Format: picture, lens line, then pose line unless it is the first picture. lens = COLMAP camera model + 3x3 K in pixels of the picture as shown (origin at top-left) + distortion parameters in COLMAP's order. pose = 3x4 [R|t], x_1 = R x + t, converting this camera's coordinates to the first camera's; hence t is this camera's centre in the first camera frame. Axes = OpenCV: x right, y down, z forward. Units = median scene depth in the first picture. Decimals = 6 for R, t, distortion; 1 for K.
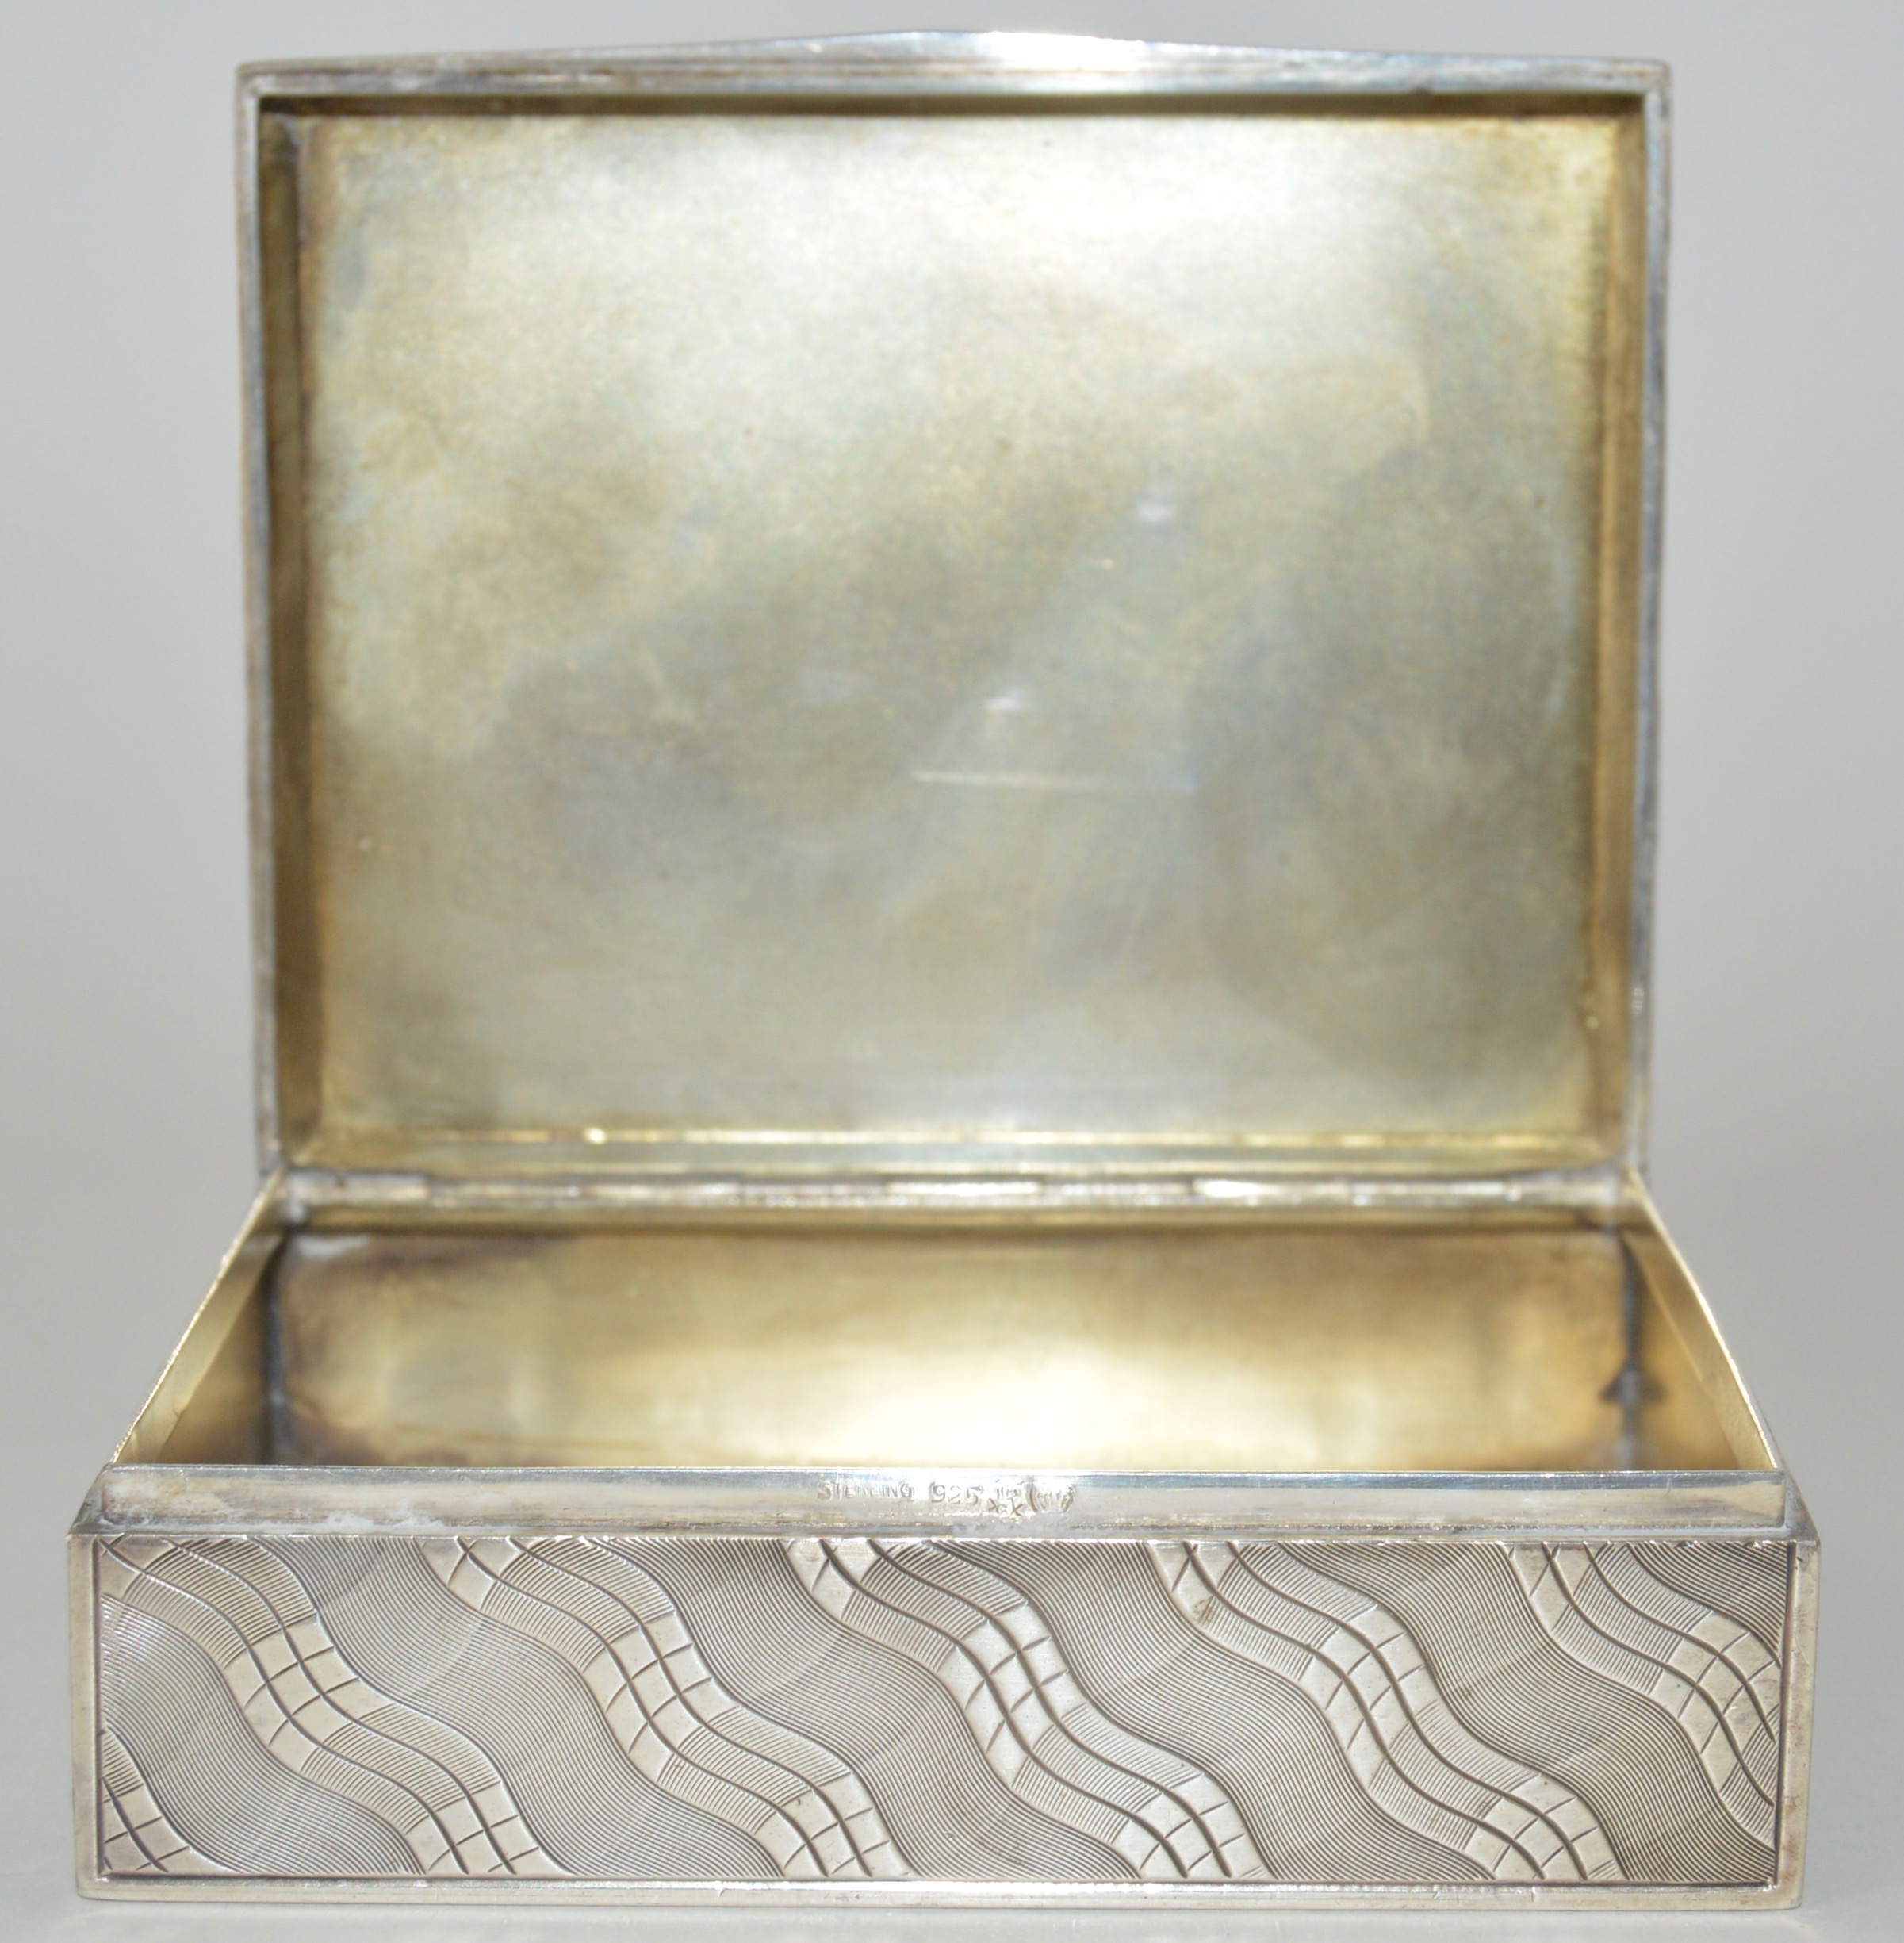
lens RADIAL K [[5291.3, 0, 1023.1], [0, 5291.3, 937.0], [0, 0, 1]] dist [-0.032507, 0.000000]
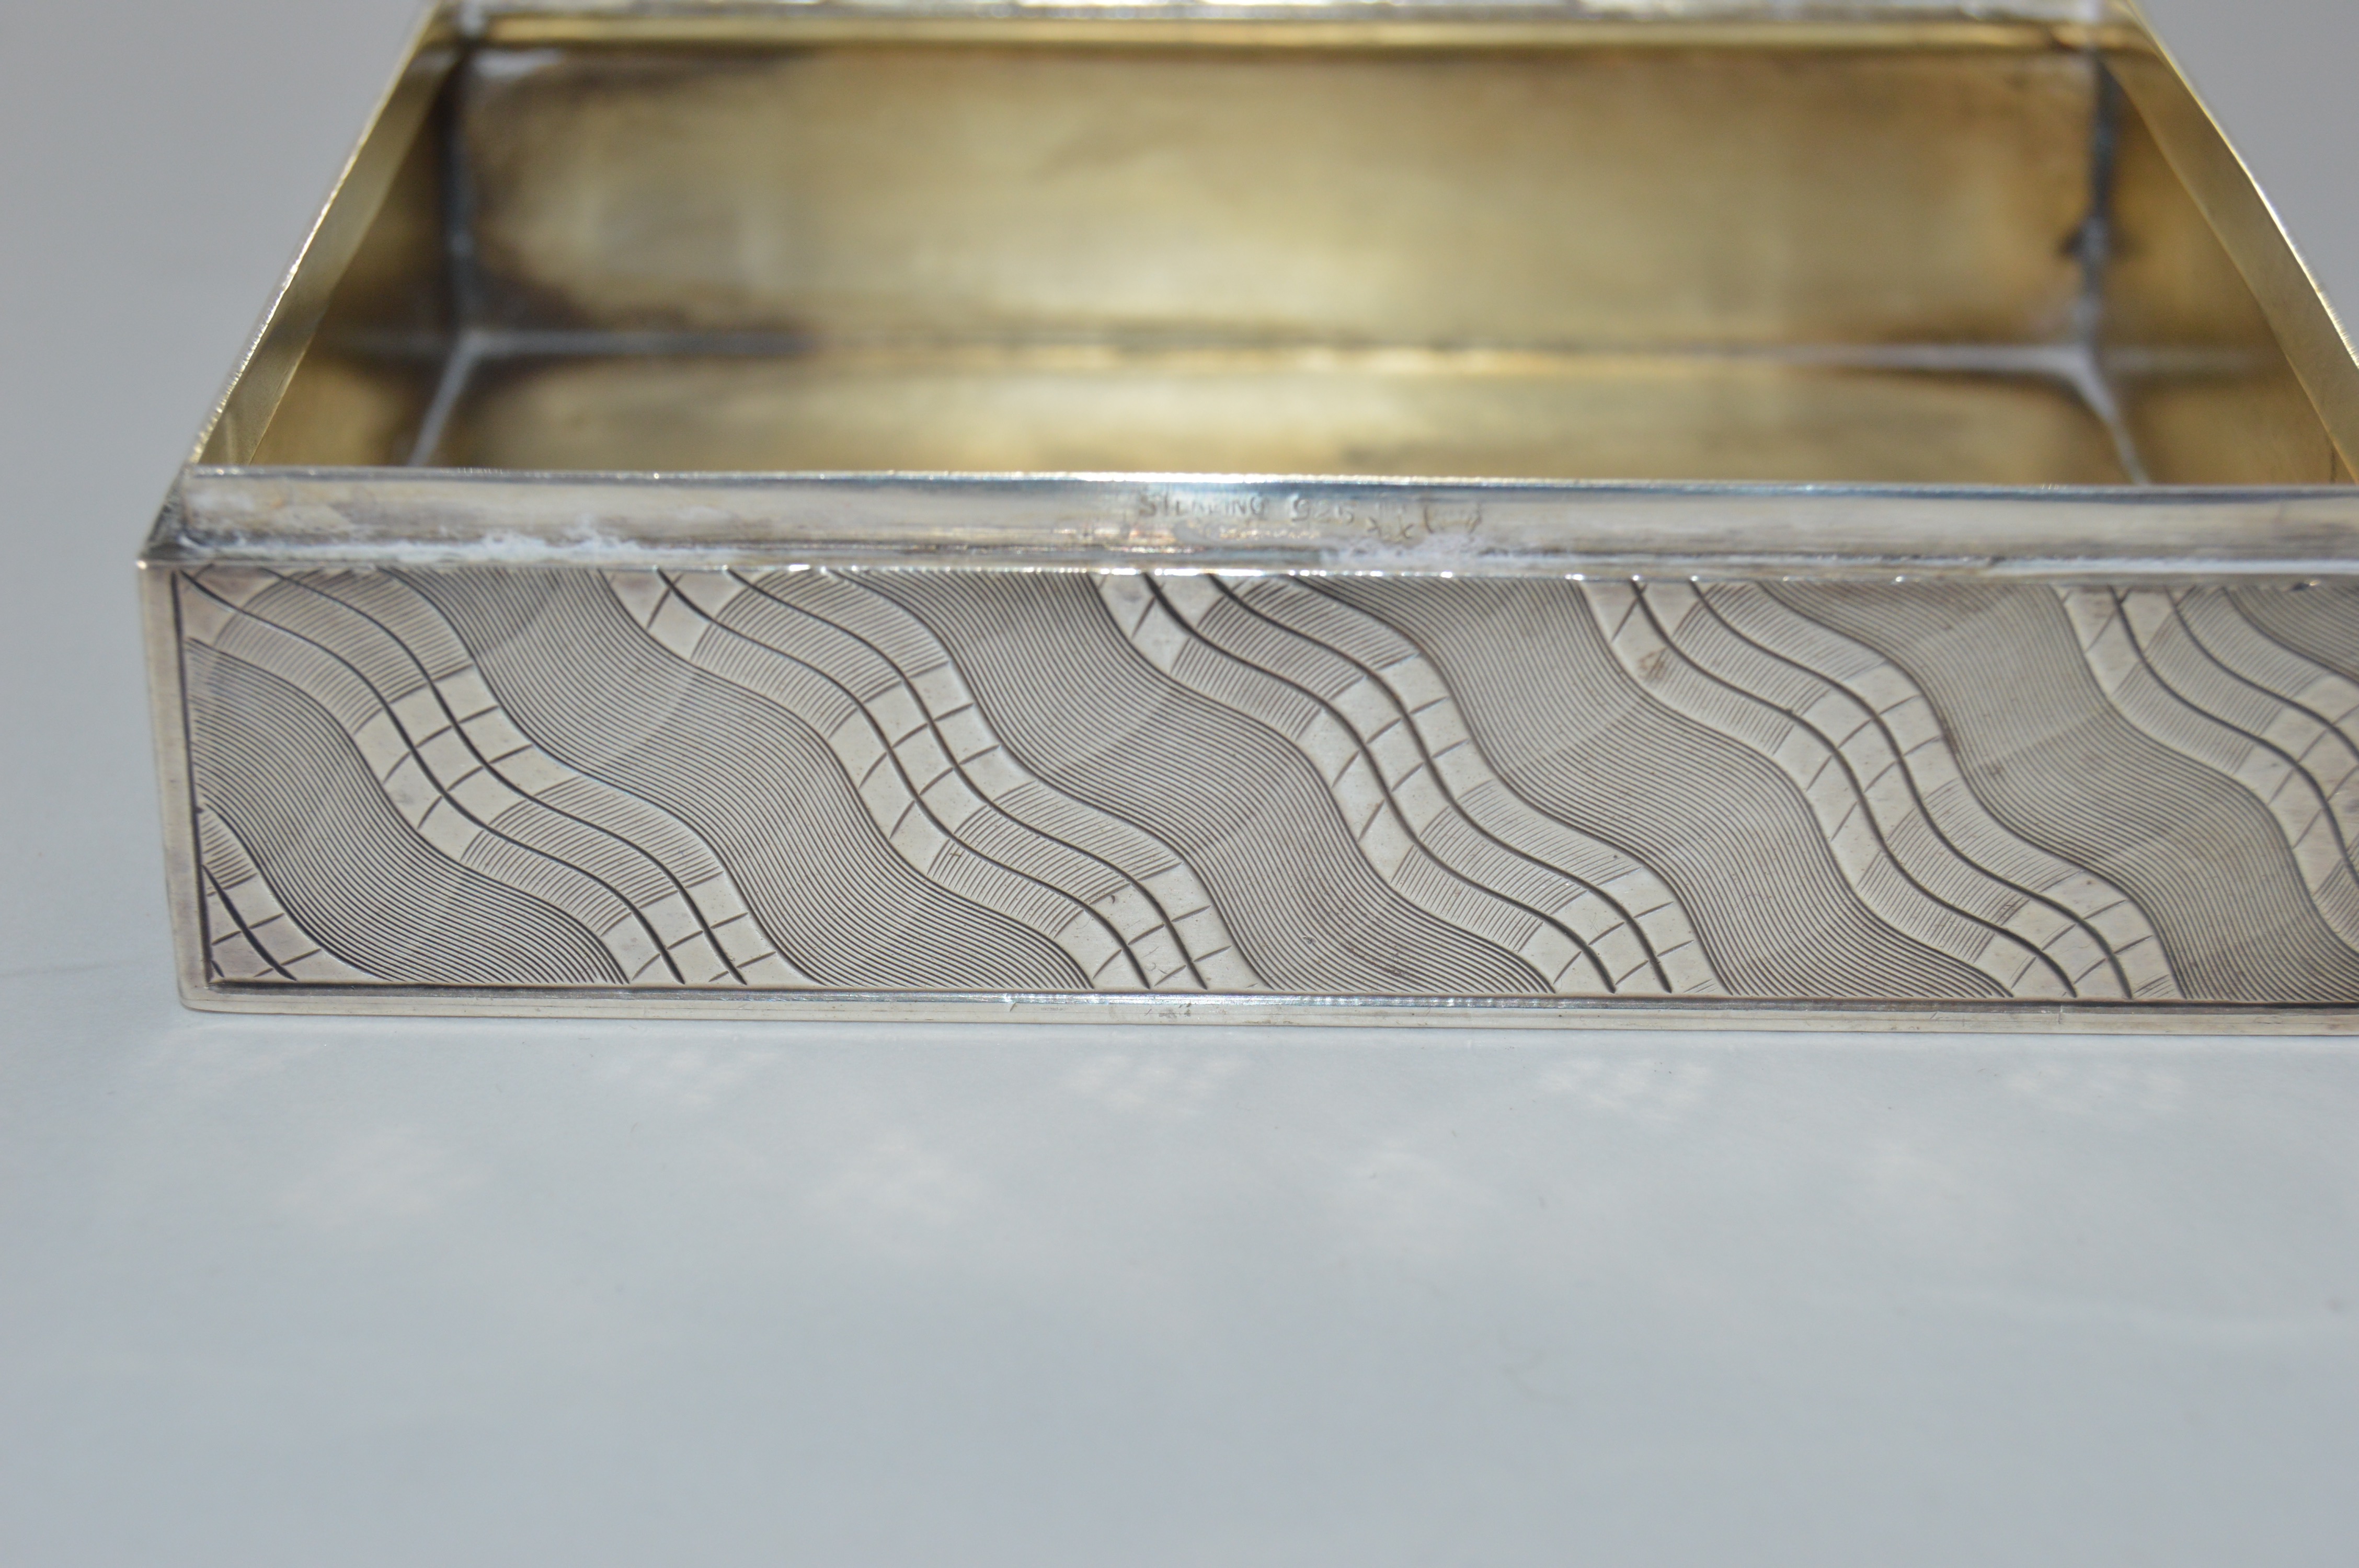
lens RADIAL K [[4513.1, 0, 1177.6], [0, 4513.1, 834.6], [0, 0, 1]] dist [-0.034812, 0.000000]
pose [[0.999932, 0.007006, -0.009332, -0.027080], [-0.004102, 0.959707, 0.280972, -0.029218], [0.010925, -0.280914, 0.959671, 0.376392]]
